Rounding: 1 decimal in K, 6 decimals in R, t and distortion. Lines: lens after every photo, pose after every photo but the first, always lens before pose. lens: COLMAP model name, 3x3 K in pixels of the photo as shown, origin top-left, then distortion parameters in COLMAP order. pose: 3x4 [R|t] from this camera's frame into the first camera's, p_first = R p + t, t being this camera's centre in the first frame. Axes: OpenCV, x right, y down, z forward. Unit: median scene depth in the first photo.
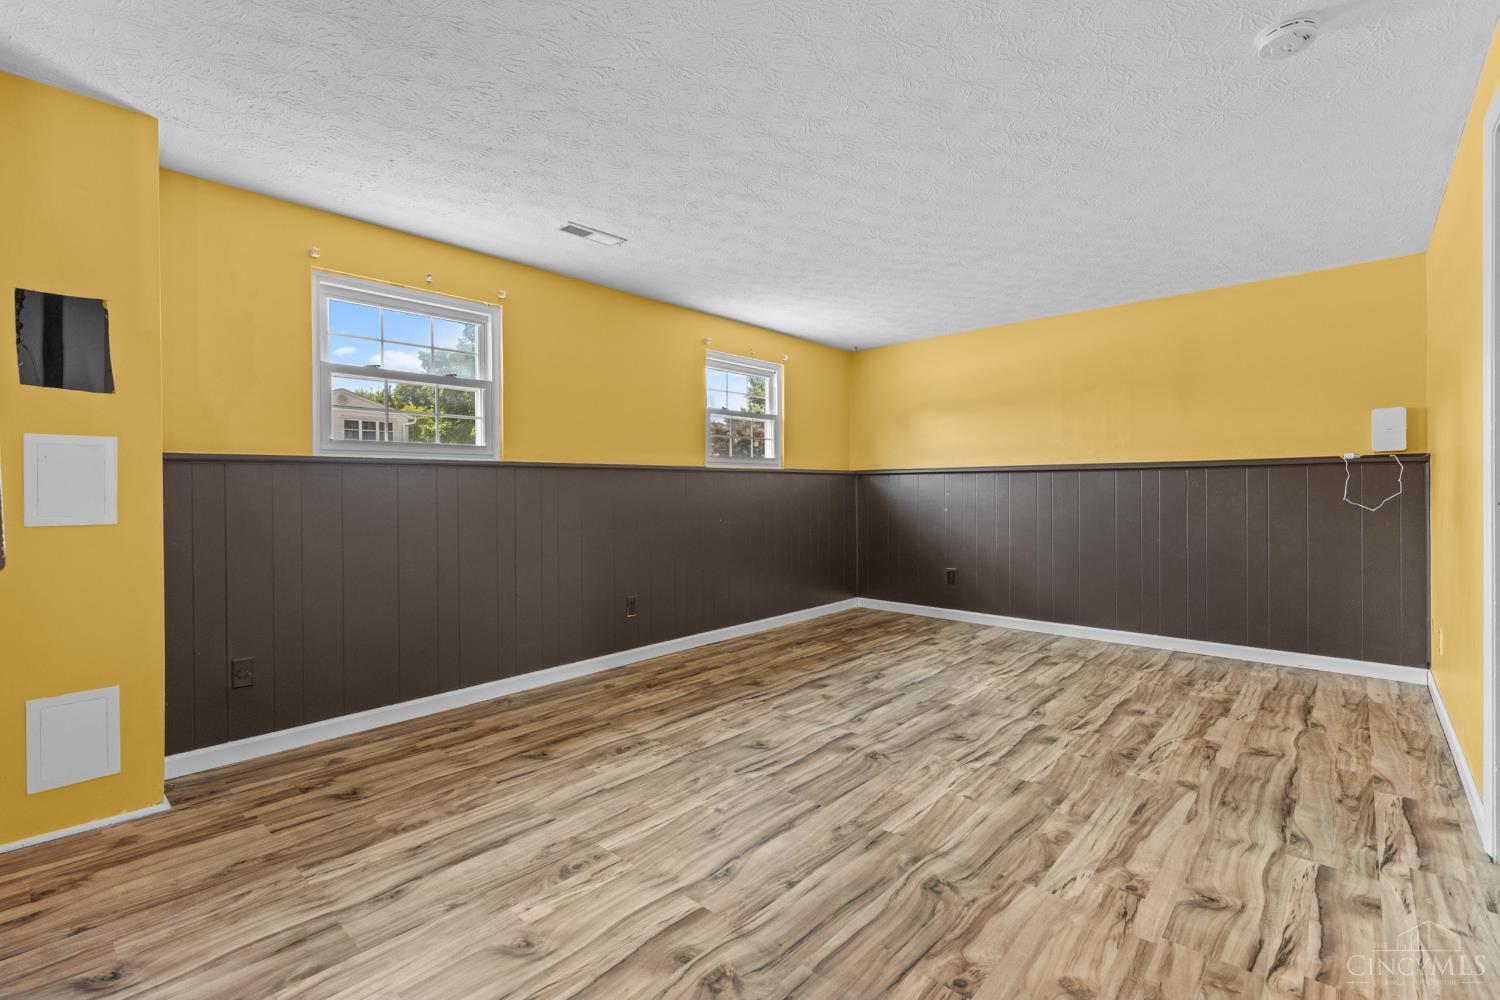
lens RADIAL K [[678.7, 0, 750.8], [0, 678.7, 497.2], [0, 0, 1]] dist [0.005320, 0.001028]
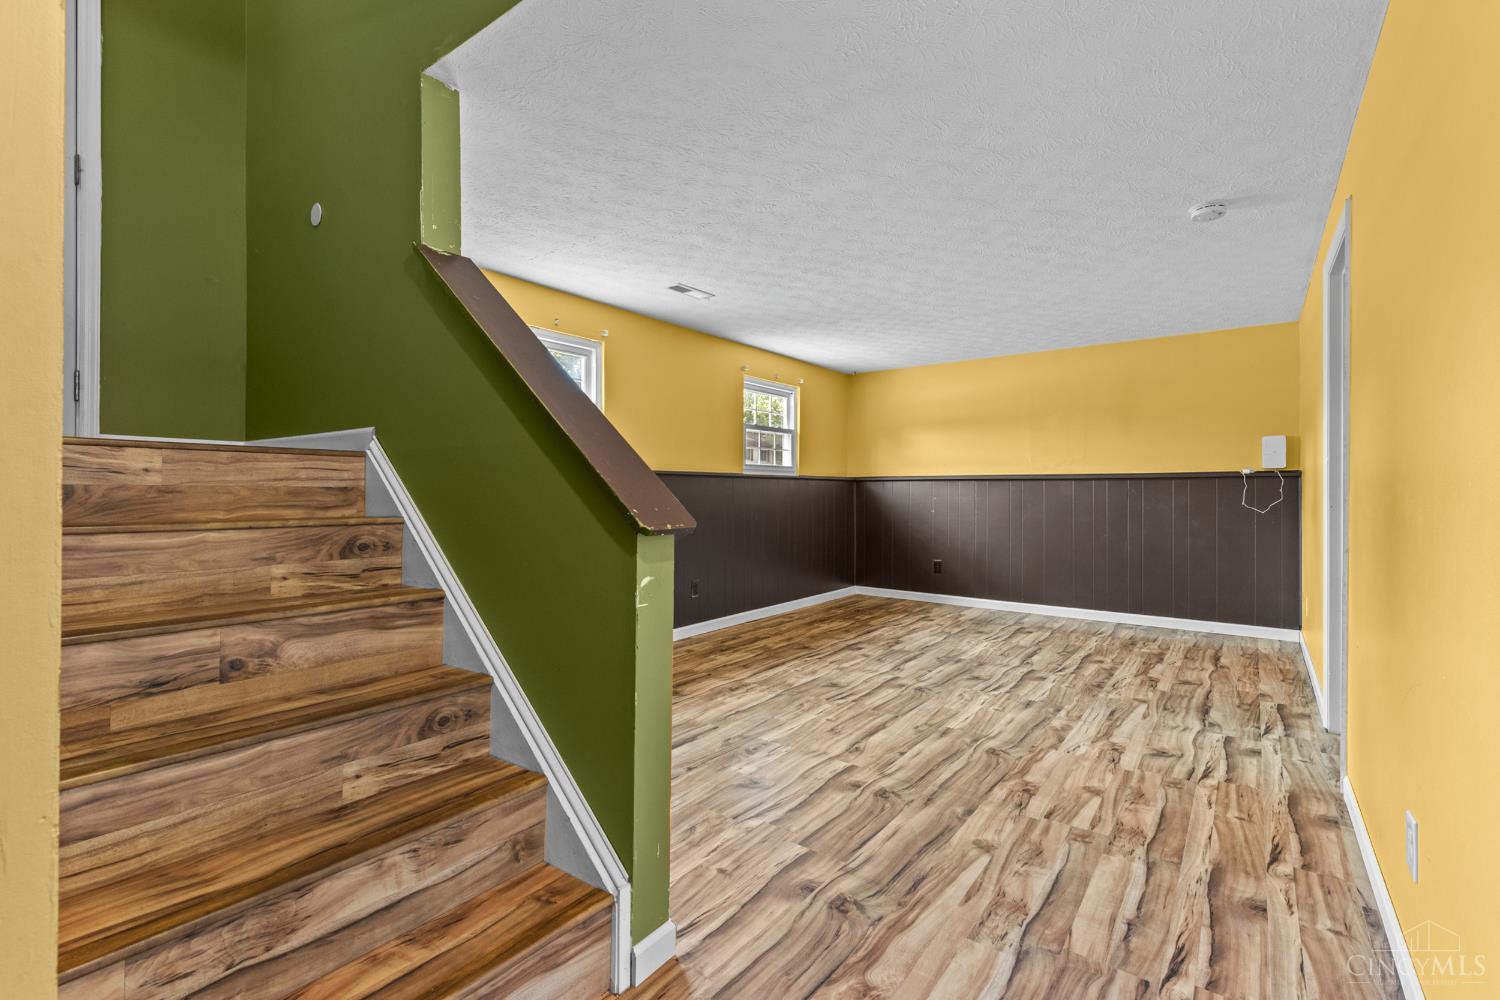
lens RADIAL K [[678.7, 0, 748.9], [0, 678.7, 495.9], [0, 0, 1]] dist [0.005320, 0.001028]
pose [[0.996140, 0.008157, 0.087396, -0.251468], [-0.007631, 0.999951, -0.006356, 0.002857], [-0.087444, 0.005664, 0.996153, -0.292549]]
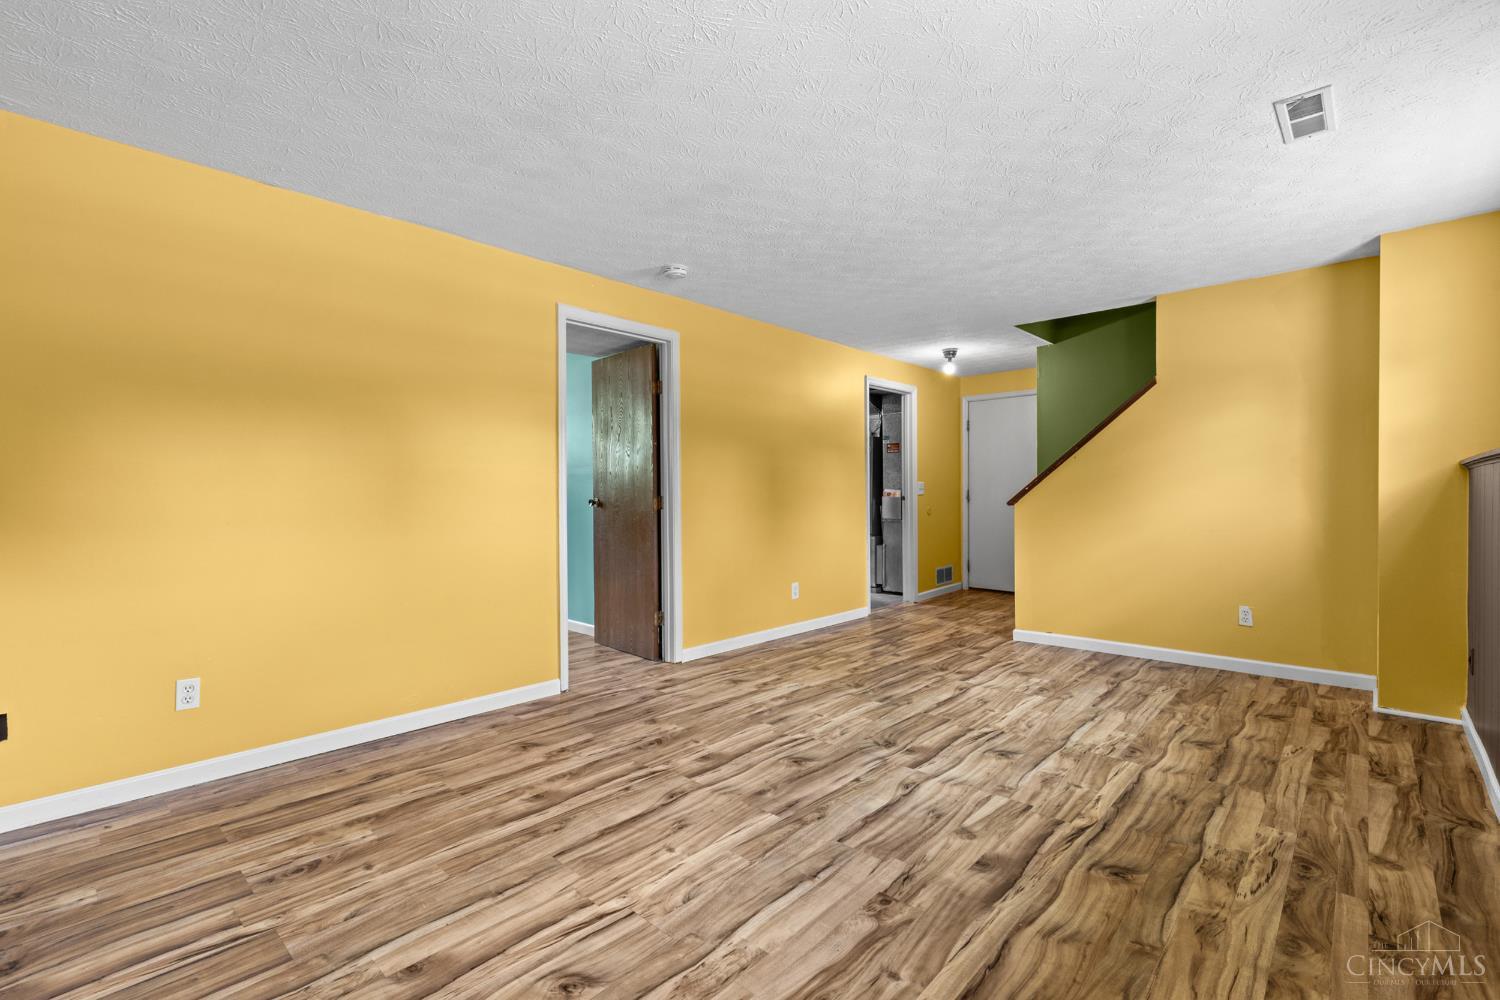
lens RADIAL K [[678.7, 0, 747.5], [0, 678.7, 491.7], [0, 0, 1]] dist [0.005320, 0.001028]
pose [[-0.999800, 0.010309, 0.017148, 0.336561], [0.010541, 0.999853, 0.013508, -0.033905], [-0.017006, 0.013686, -0.999762, 1.834128]]
